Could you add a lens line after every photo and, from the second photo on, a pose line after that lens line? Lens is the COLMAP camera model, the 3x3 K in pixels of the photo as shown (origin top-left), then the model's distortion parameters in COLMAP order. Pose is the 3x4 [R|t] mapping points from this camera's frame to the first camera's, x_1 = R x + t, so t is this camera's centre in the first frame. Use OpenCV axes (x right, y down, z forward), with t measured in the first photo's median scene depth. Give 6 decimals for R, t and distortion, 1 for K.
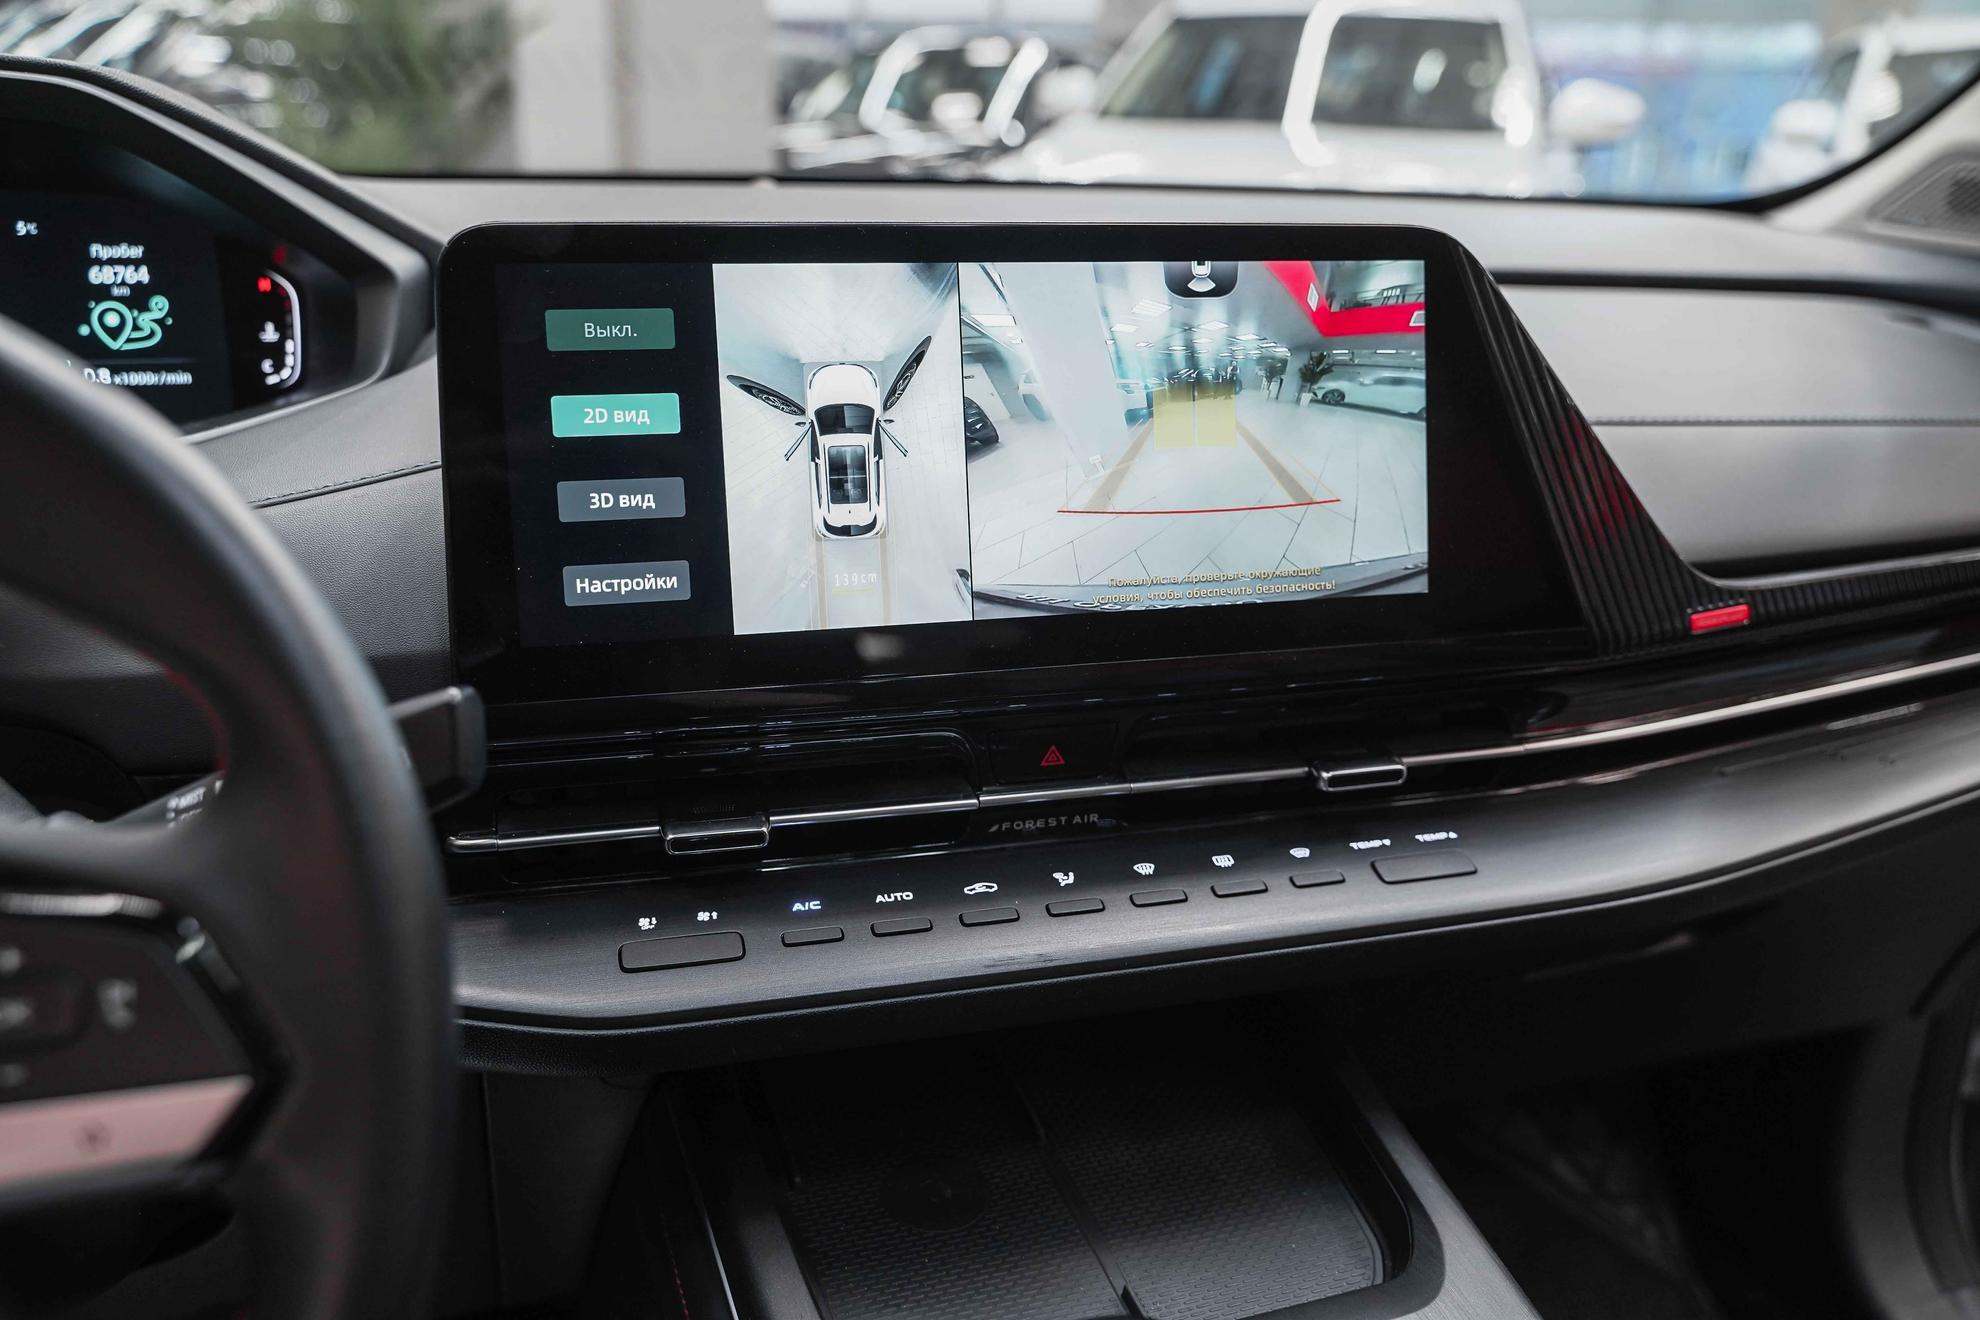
lens RADIAL K [[1542.4, 0, 953.8], [0, 1542.4, 662.0], [0, 0, 1]] dist [-0.007183, -0.001915]
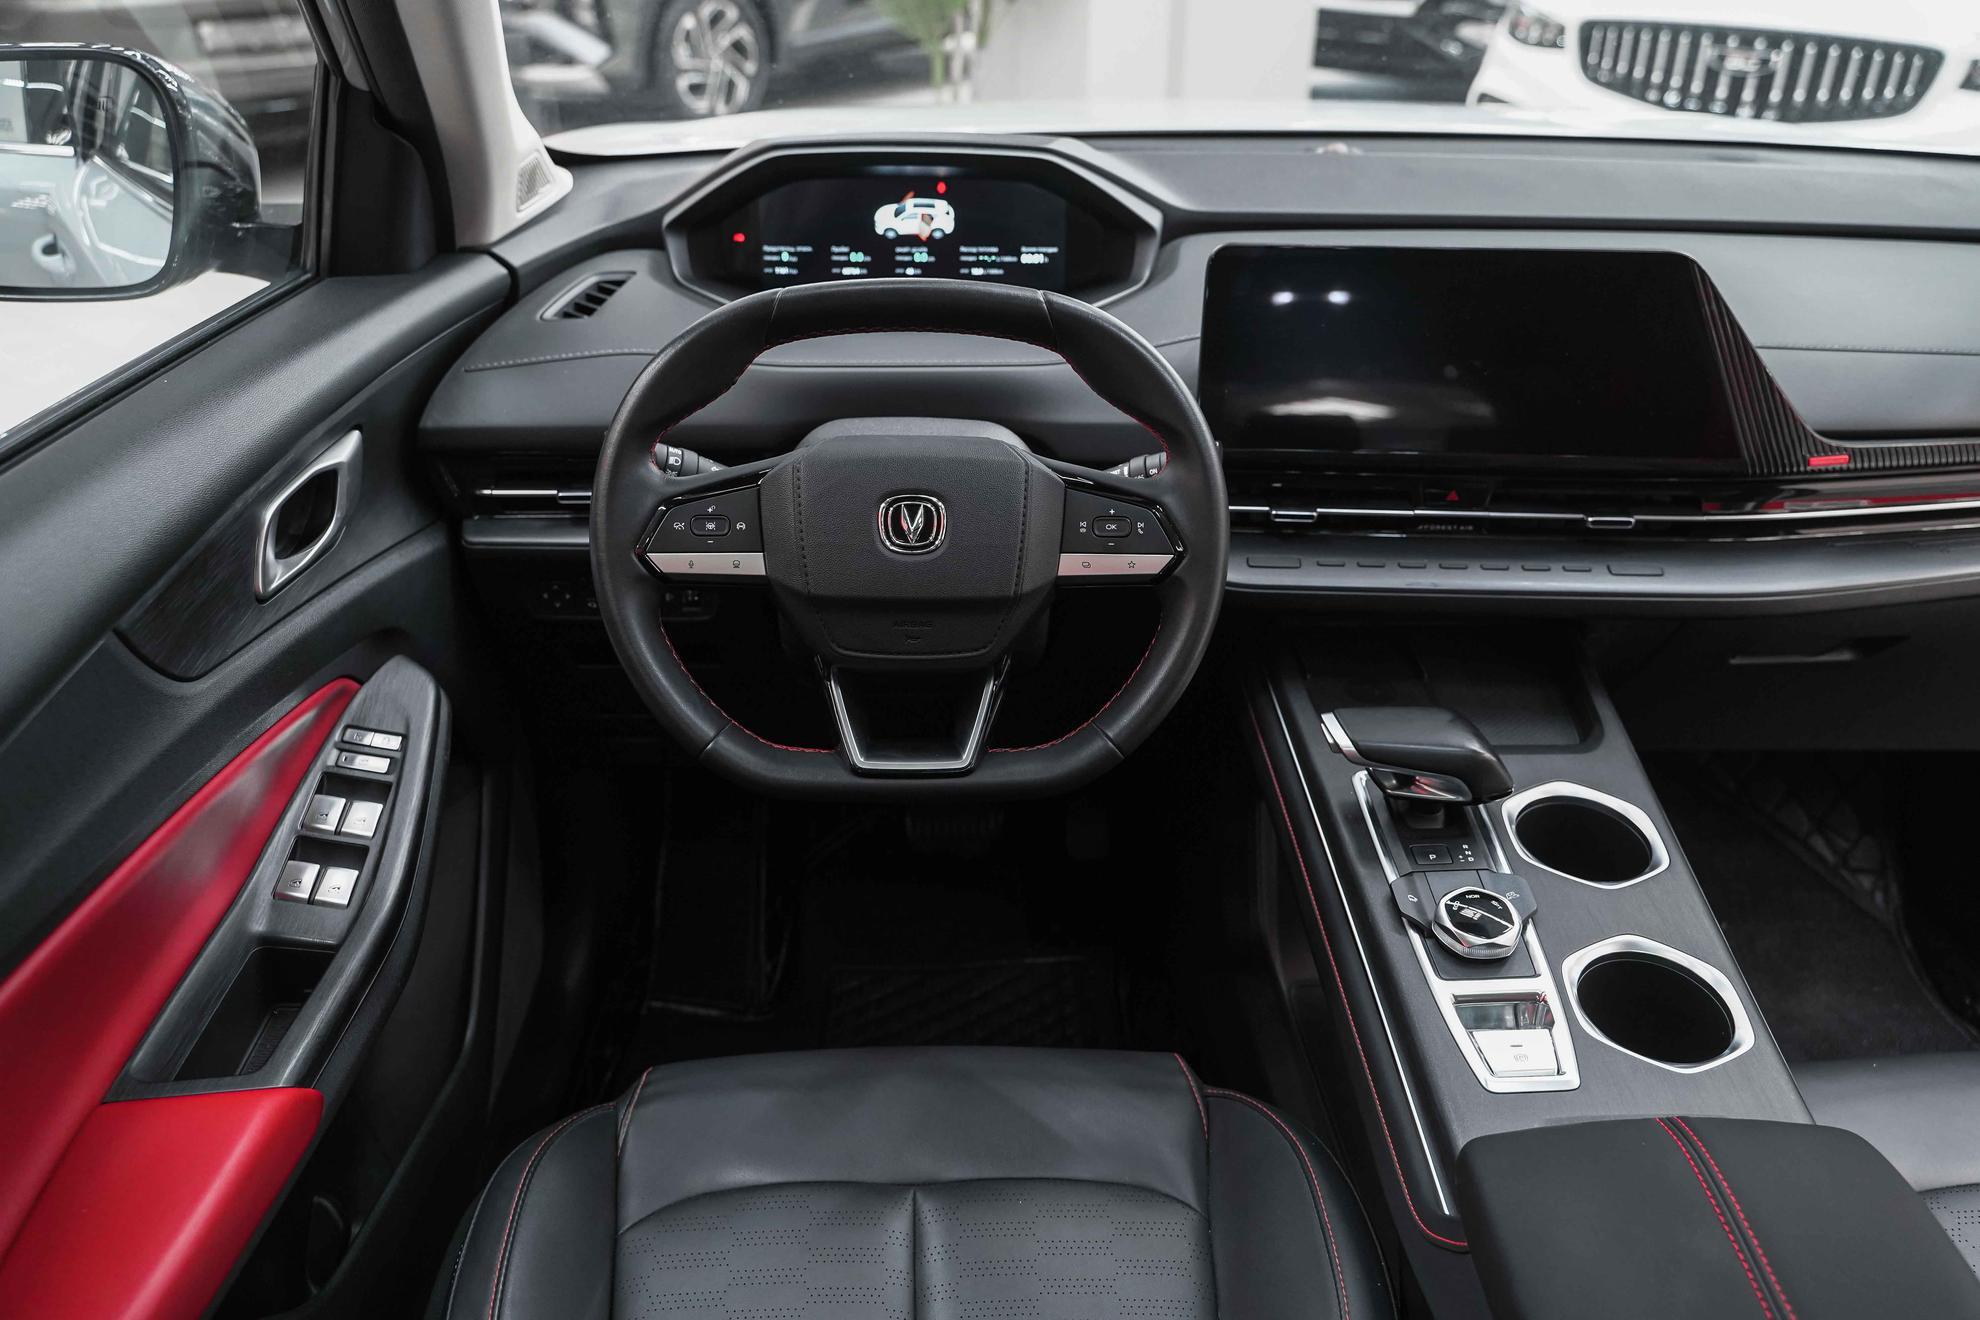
lens RADIAL K [[1564.3, 0, 990.0], [0, 1564.3, 660.0], [0, 0, 1]] dist [-0.009503, -0.004101]
pose [[0.956787, 0.128034, -0.261085, 0.041898], [-0.085937, 0.982246, 0.166757, -0.020219], [0.277800, -0.137114, 0.950803, -1.204442]]
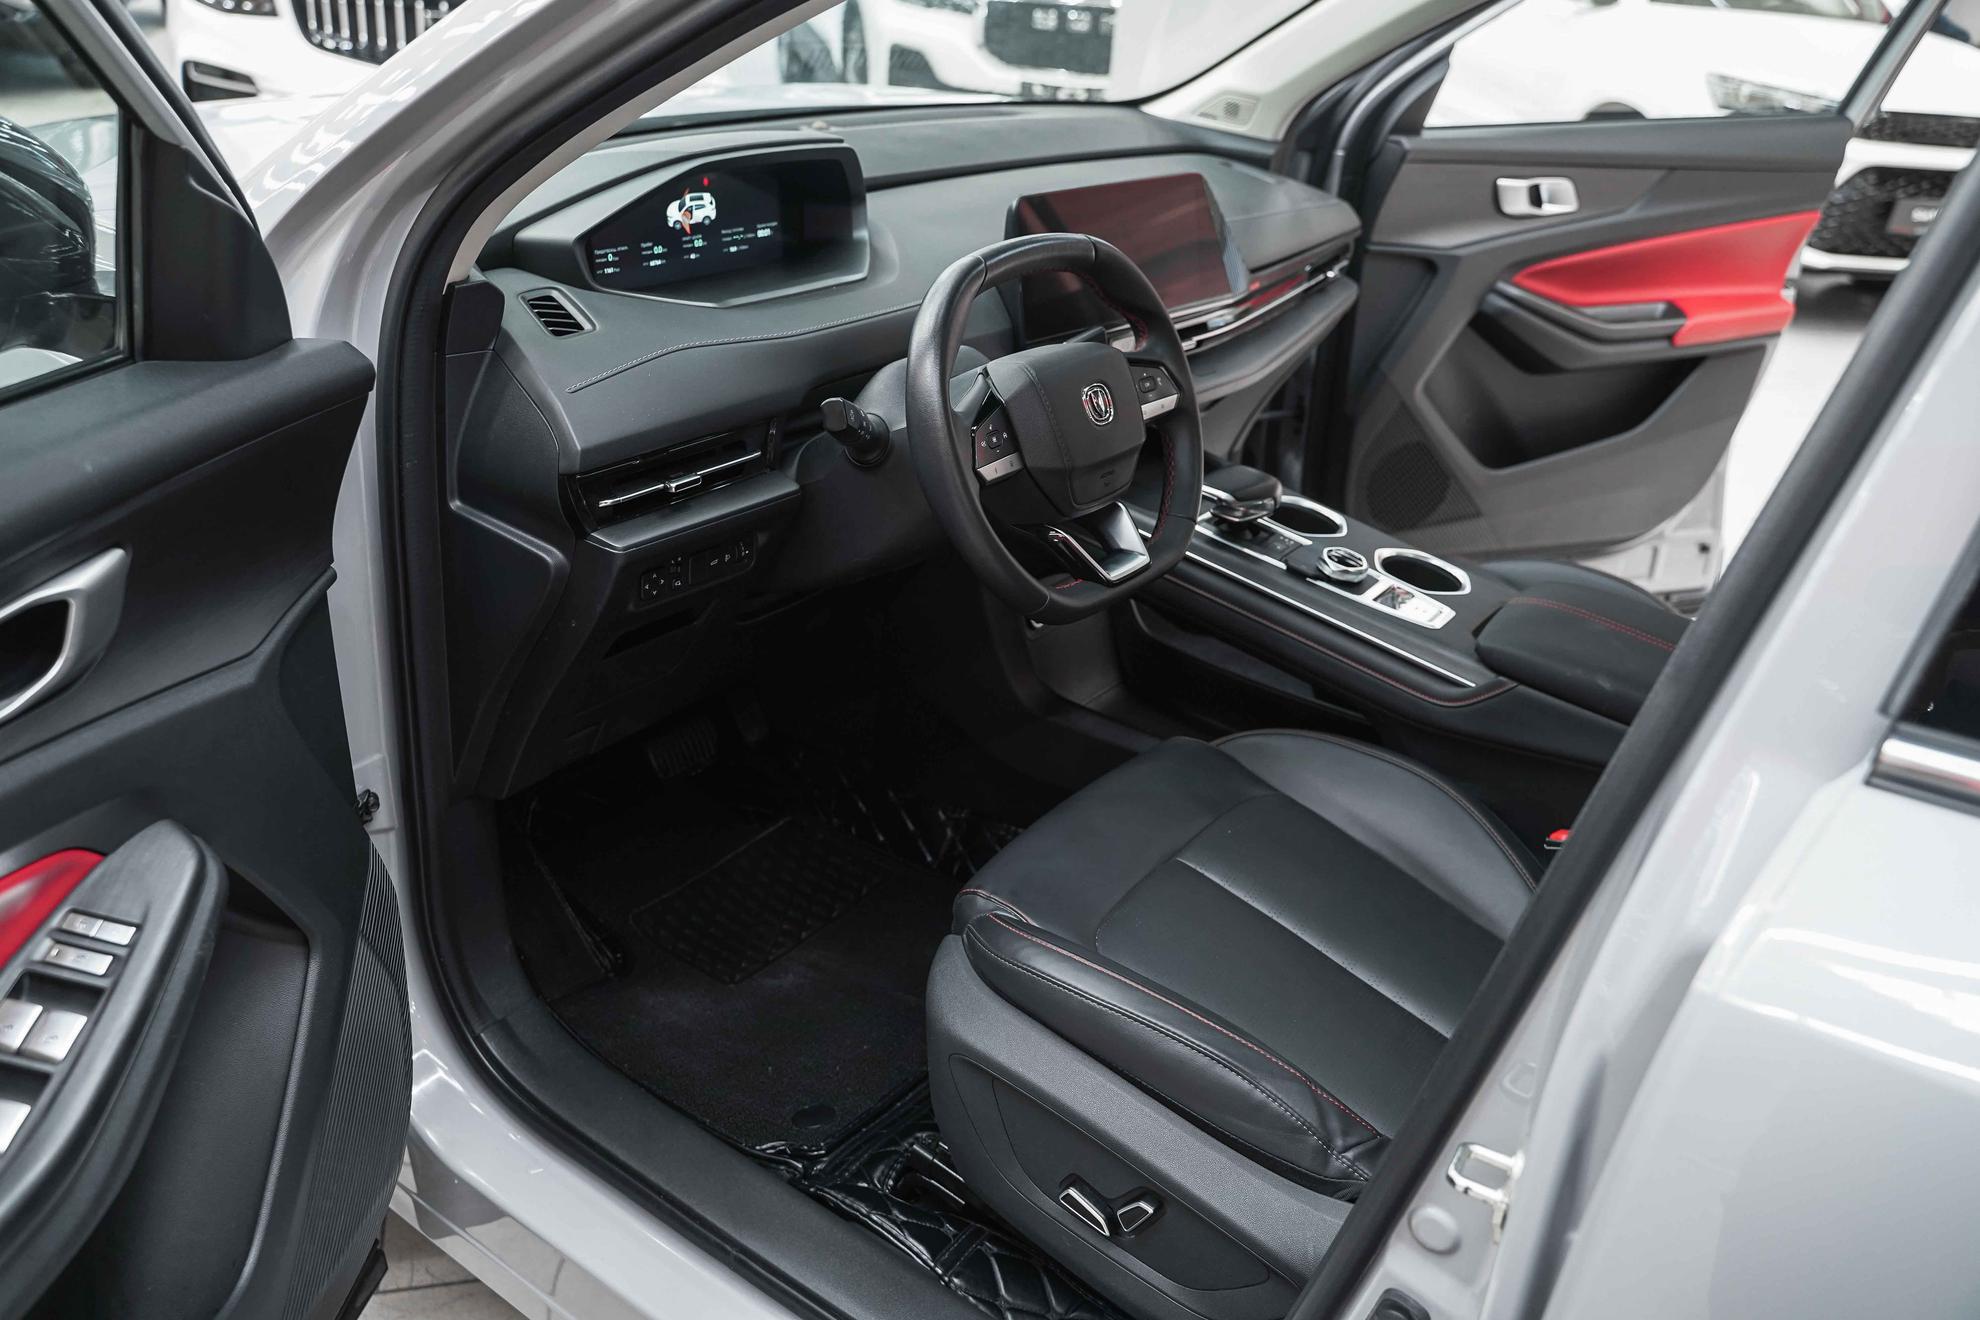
lens RADIAL K [[1589.1, 0, 991.0], [0, 1589.1, 623.7], [0, 0, 1]] dist [-0.004588, -0.001172]
pose [[0.809110, -0.200967, 0.552225, -2.015349], [0.116325, 0.975885, 0.184709, -0.018634], [-0.576029, -0.085212, 0.812976, -1.519852]]
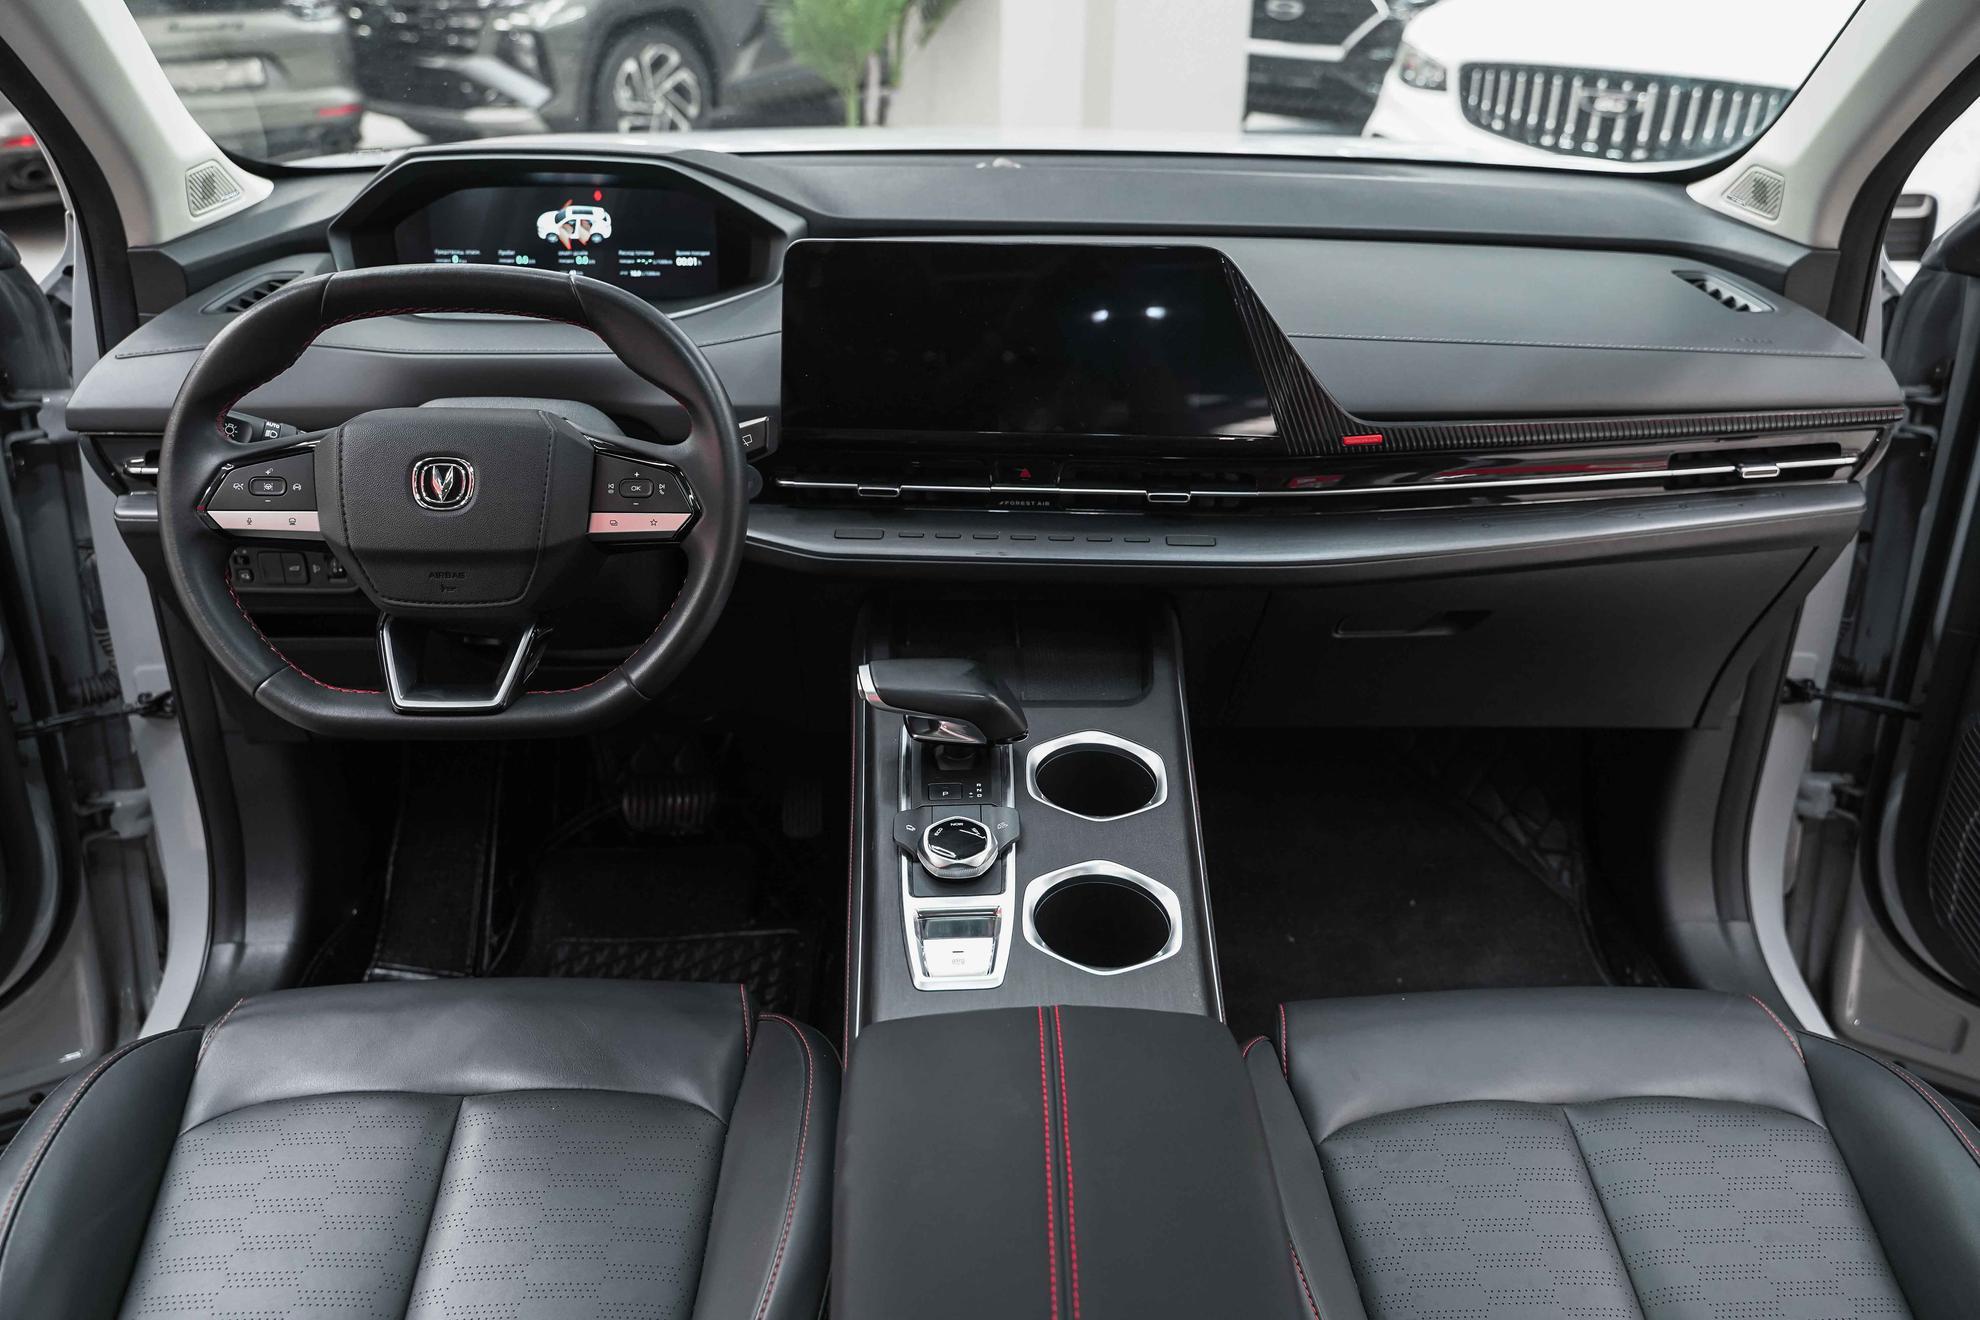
lens RADIAL K [[1564.3, 0, 990.0], [0, 1564.3, 660.0], [0, 0, 1]] dist [-0.009503, -0.004101]
pose [[0.957772, 0.122054, -0.260338, 0.626261], [-0.087880, 0.986367, 0.139131, 0.014884], [0.273771, -0.110377, 0.955440, -1.223514]]
